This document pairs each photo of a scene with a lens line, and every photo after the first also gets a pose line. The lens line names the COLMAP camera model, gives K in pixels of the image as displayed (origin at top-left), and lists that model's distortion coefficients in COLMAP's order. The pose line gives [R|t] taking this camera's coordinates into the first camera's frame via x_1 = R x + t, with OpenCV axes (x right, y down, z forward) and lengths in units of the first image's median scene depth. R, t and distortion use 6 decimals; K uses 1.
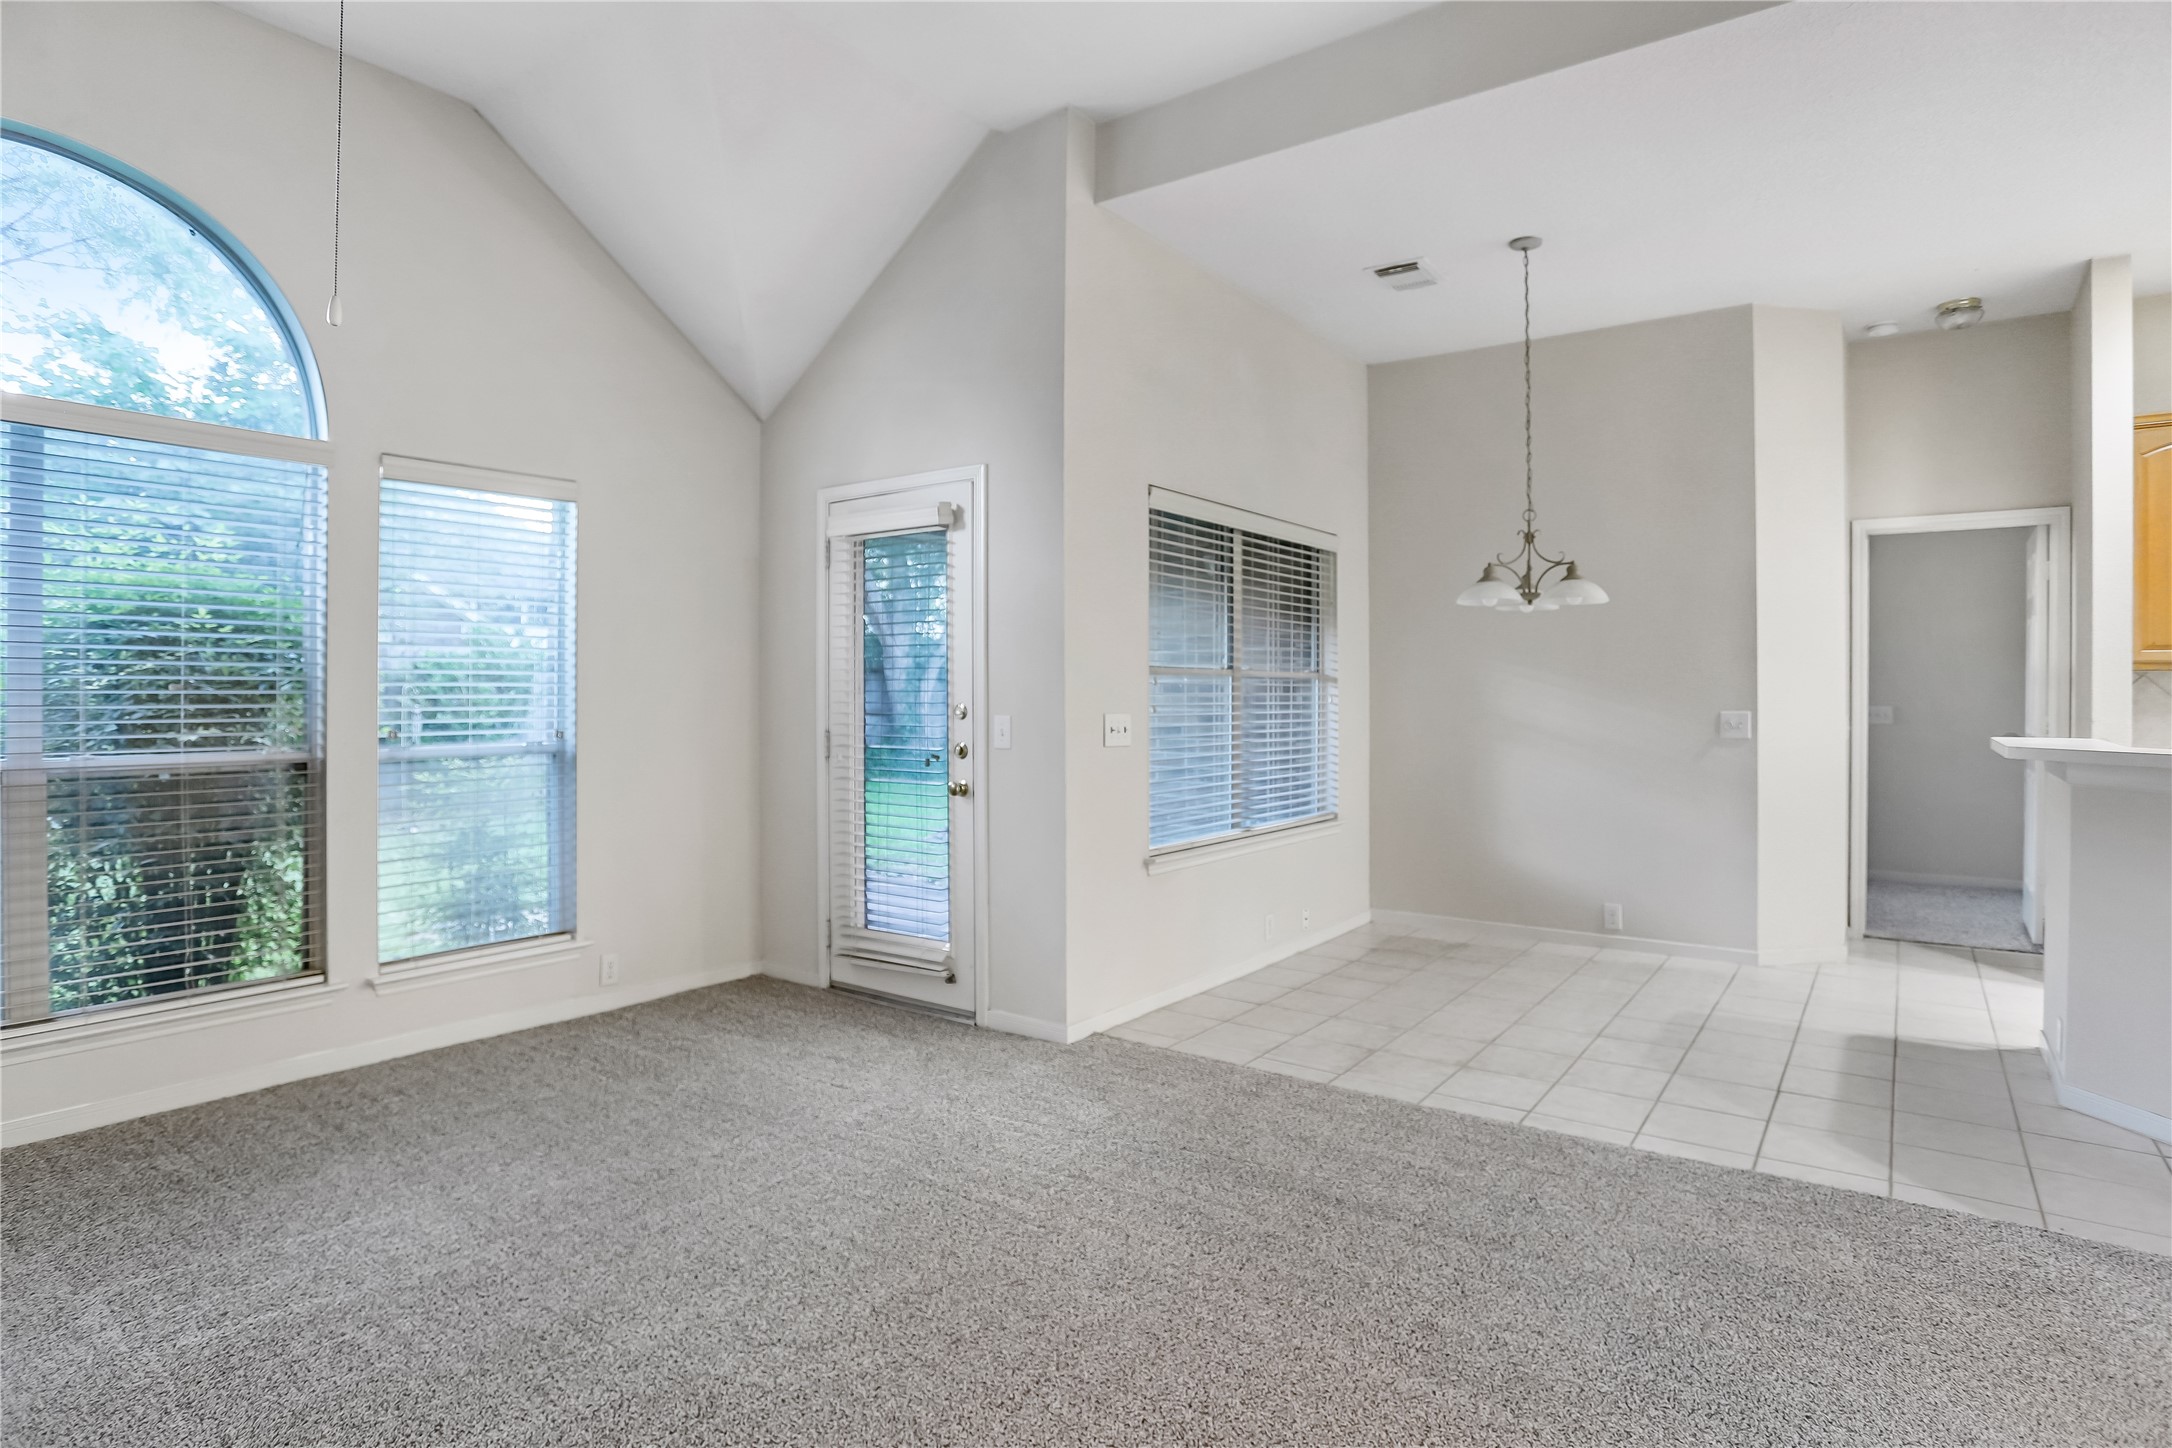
lens RADIAL K [[1143.7, 0, 1086.0], [0, 1143.7, 724.0], [0, 0, 1]] dist [-0.069554, 0.026521]
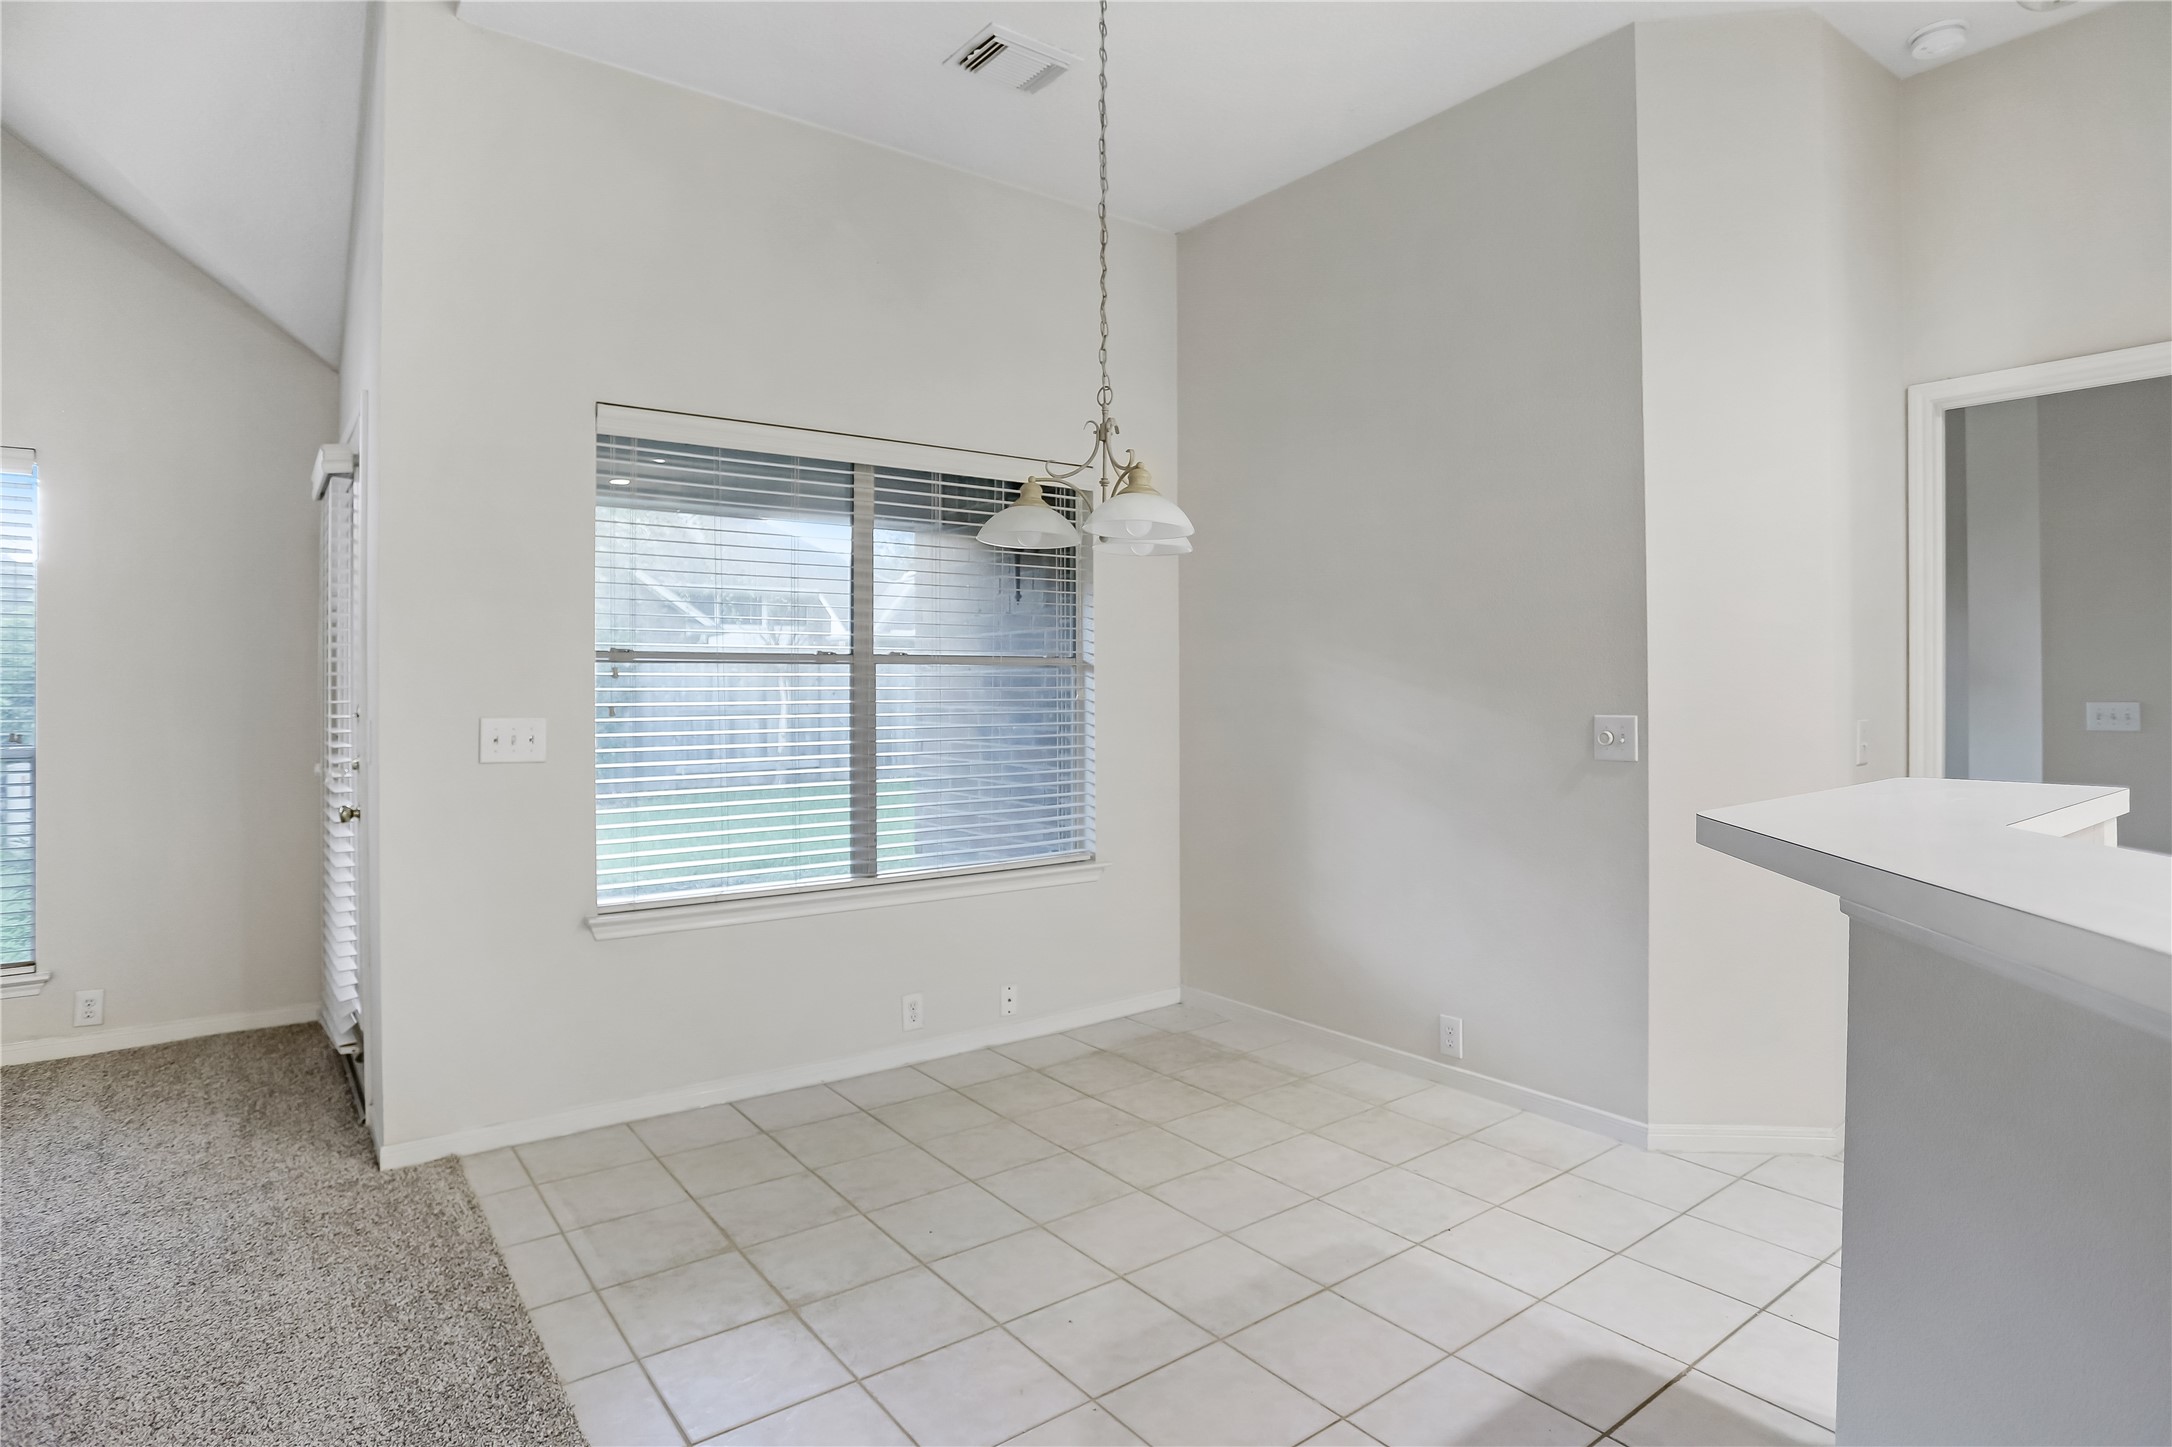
lens RADIAL K [[1143.4, 0, 1057.8], [0, 1143.4, 706.4], [0, 0, 1]] dist [-0.054502, 0.021105]
pose [[0.957154, 0.000745, -0.289579, 0.545823], [-0.004779, 0.999901, -0.013223, -0.007195], [0.289540, 0.014040, 0.957063, 0.397402]]
